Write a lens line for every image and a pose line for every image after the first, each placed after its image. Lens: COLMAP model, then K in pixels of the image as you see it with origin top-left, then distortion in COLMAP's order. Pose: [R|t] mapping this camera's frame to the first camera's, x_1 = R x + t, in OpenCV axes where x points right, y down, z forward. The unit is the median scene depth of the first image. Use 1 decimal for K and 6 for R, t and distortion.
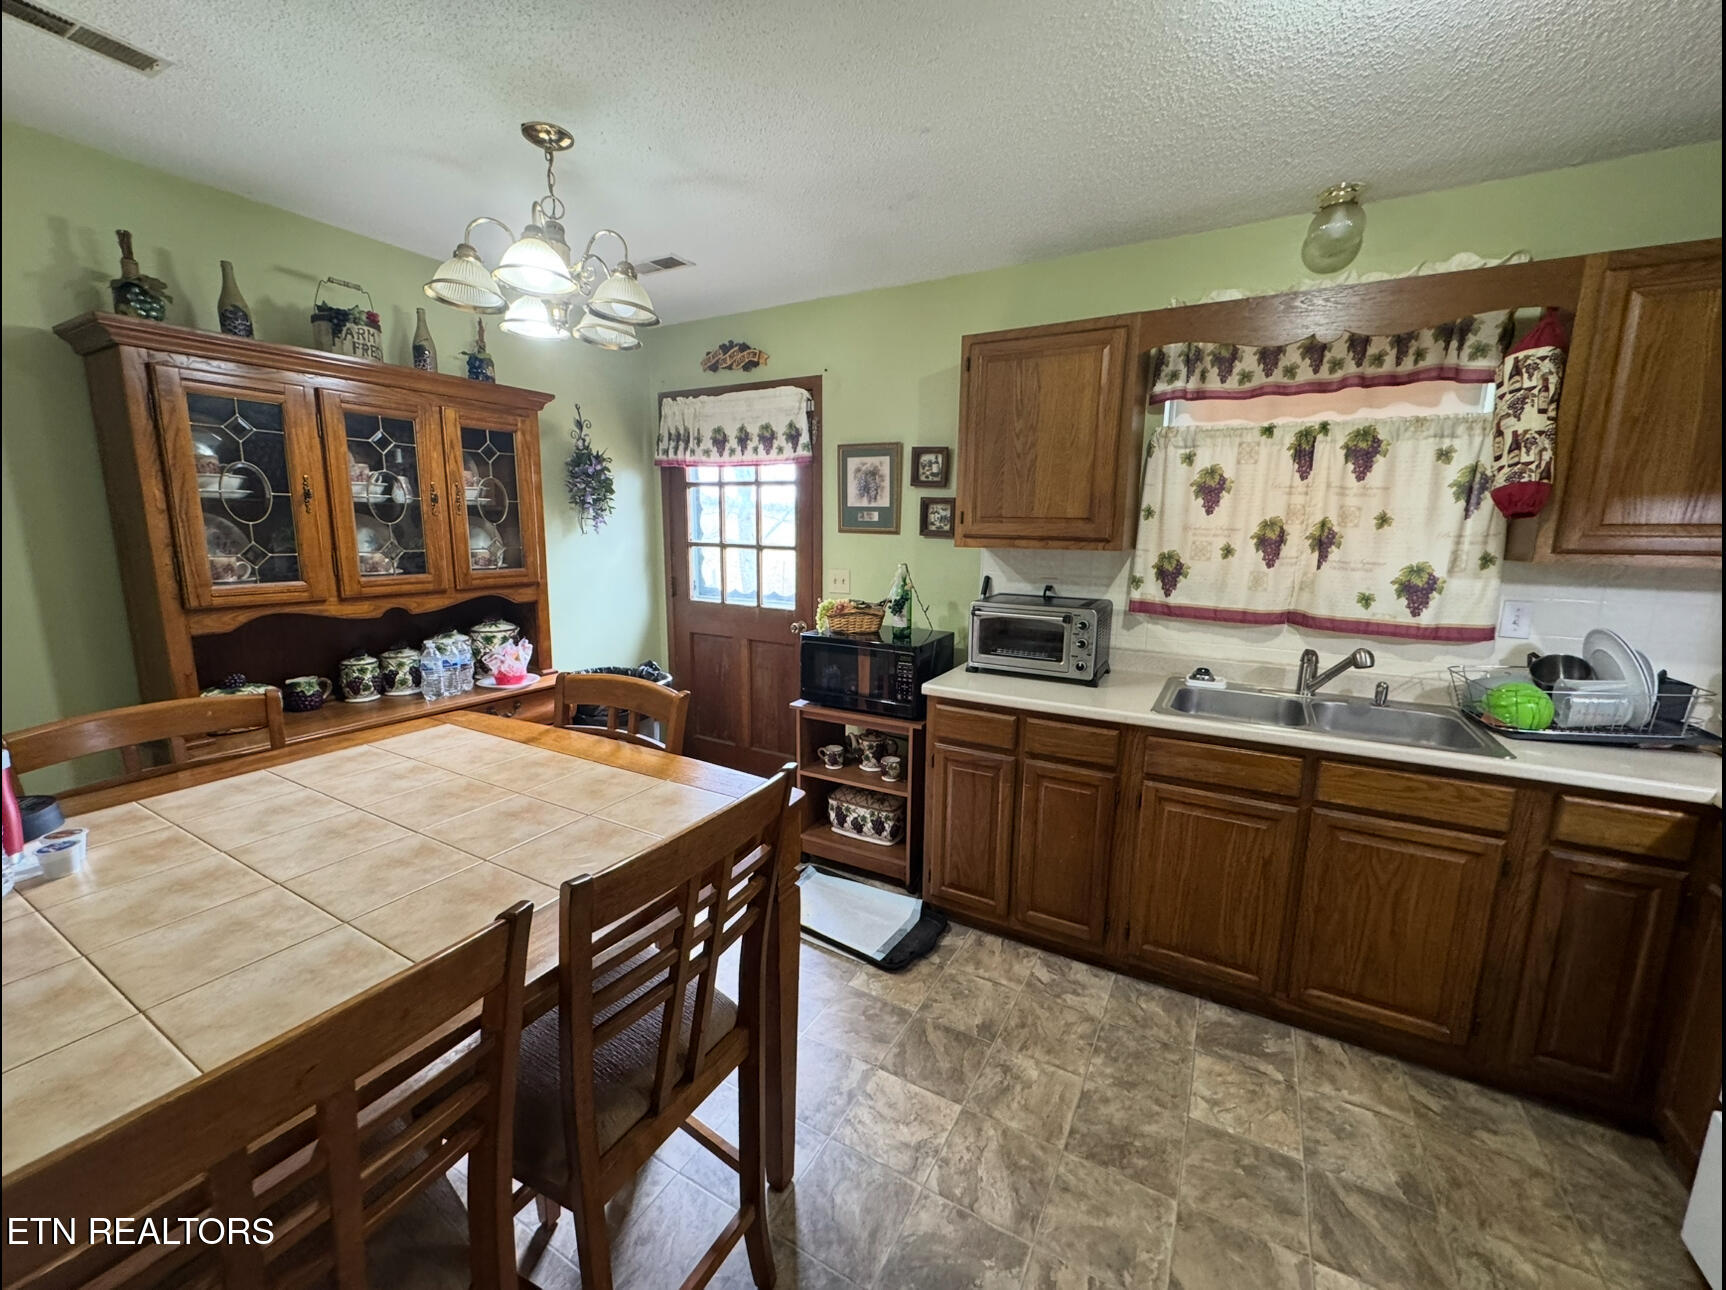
lens RADIAL K [[676.4, 0, 883.2], [0, 676.4, 647.4], [0, 0, 1]] dist [0.015432, -0.000144]
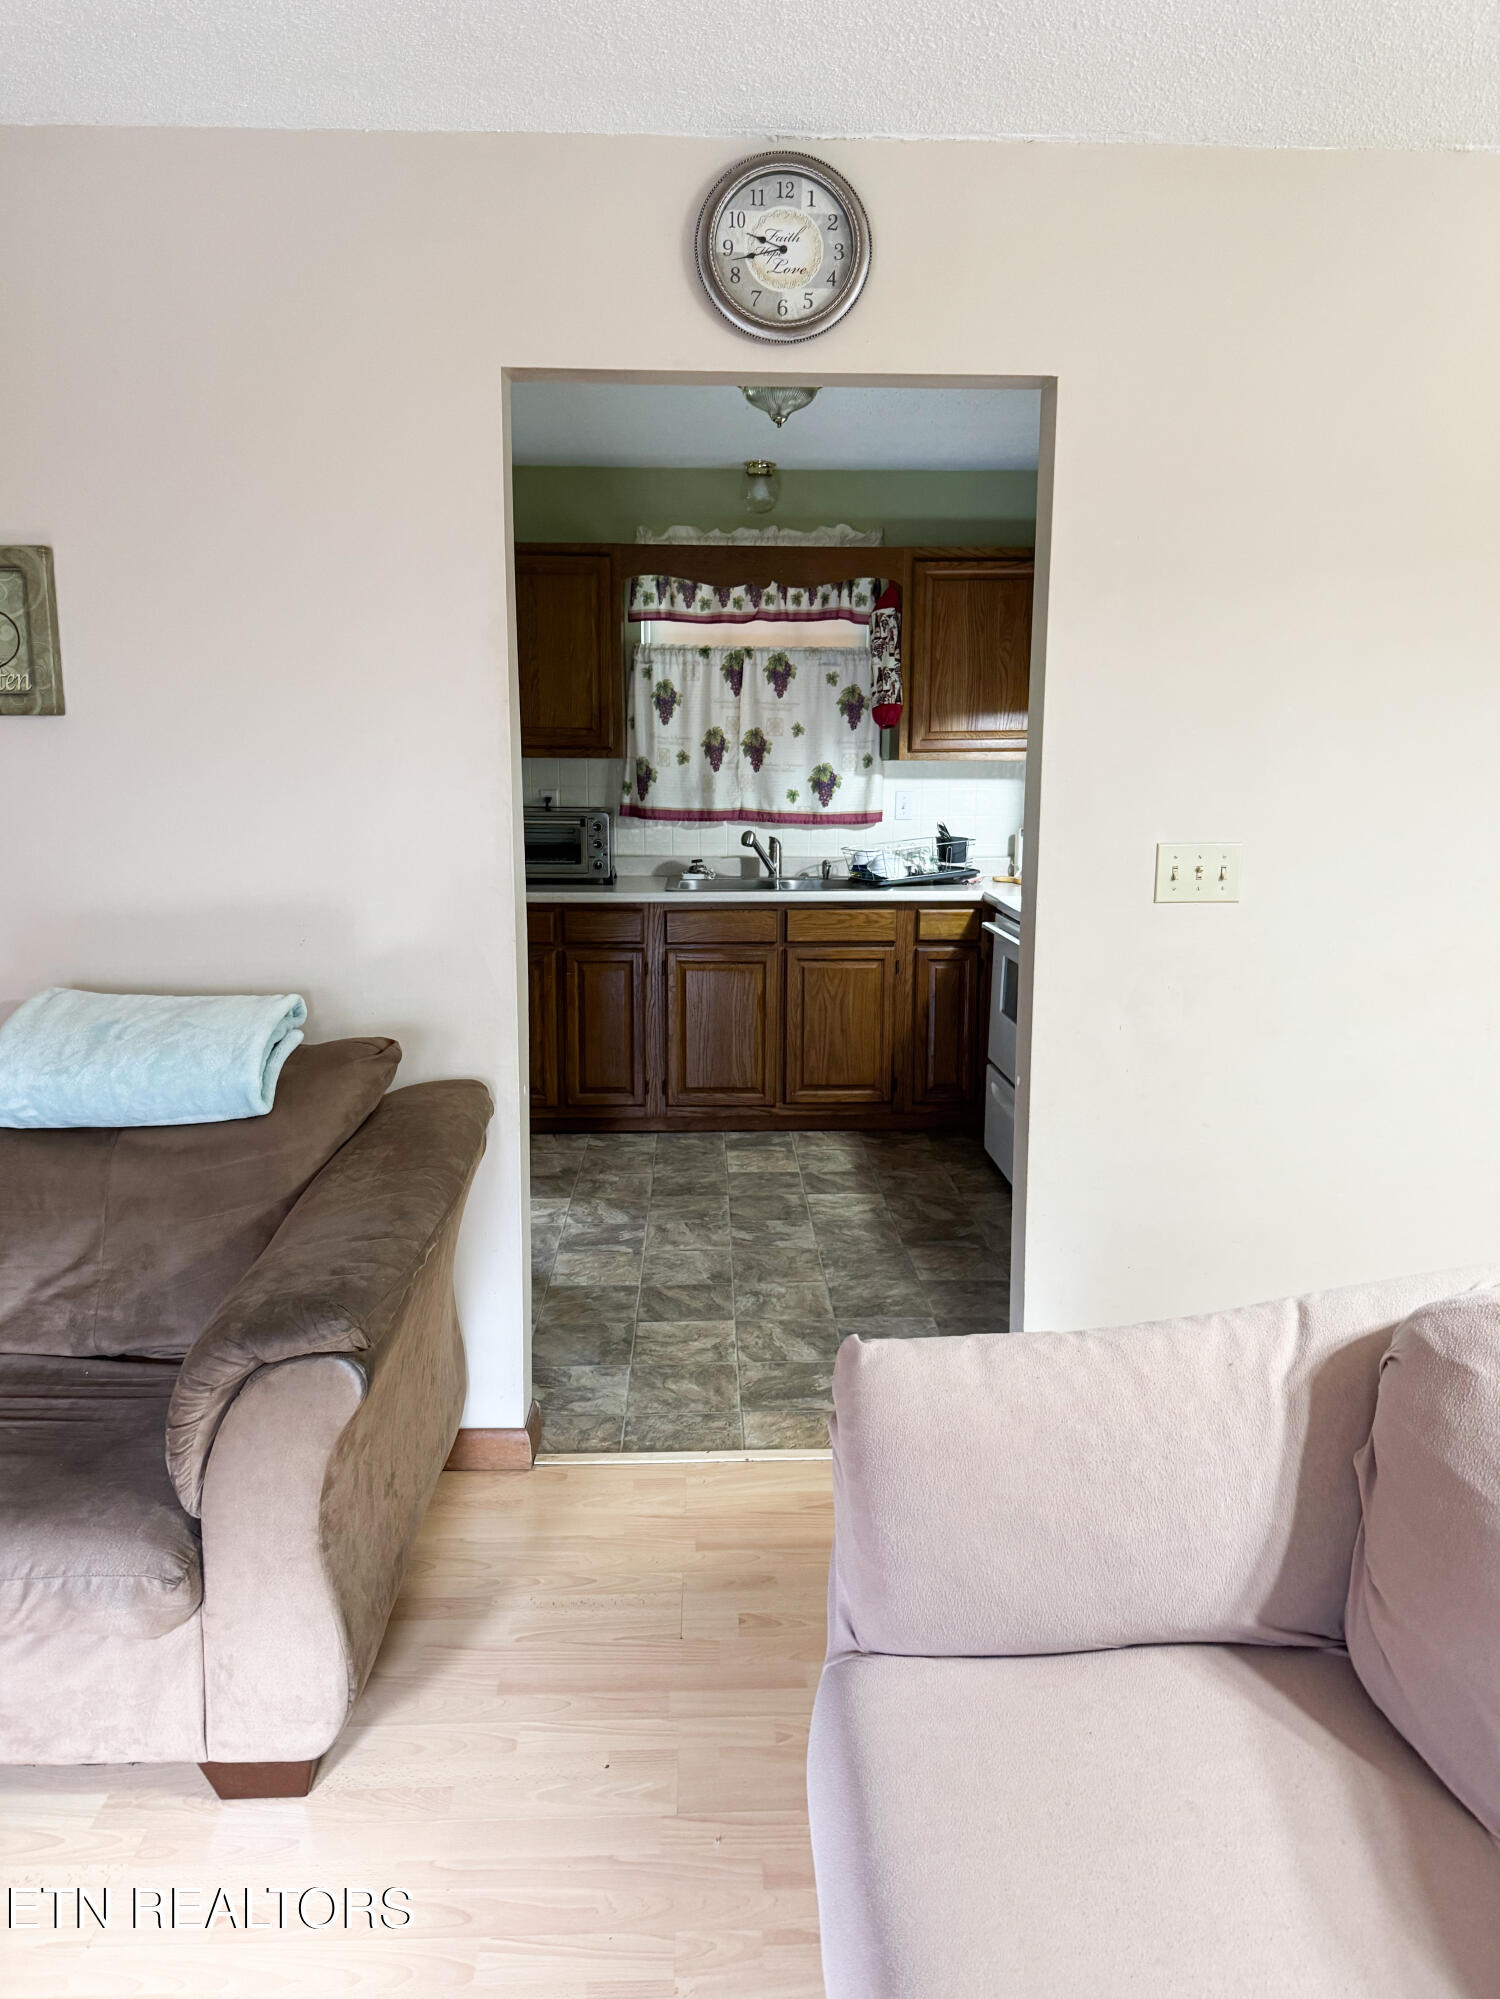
lens RADIAL K [[1400.4, 0, 750.0], [0, 1400.4, 999.5], [0, 0, 1]] dist [0.049529, -0.002783]
pose [[0.862395, -0.098539, 0.496554, -0.813981], [0.095795, 0.994916, 0.031064, 0.250745], [-0.497090, 0.020778, 0.867450, -1.359938]]
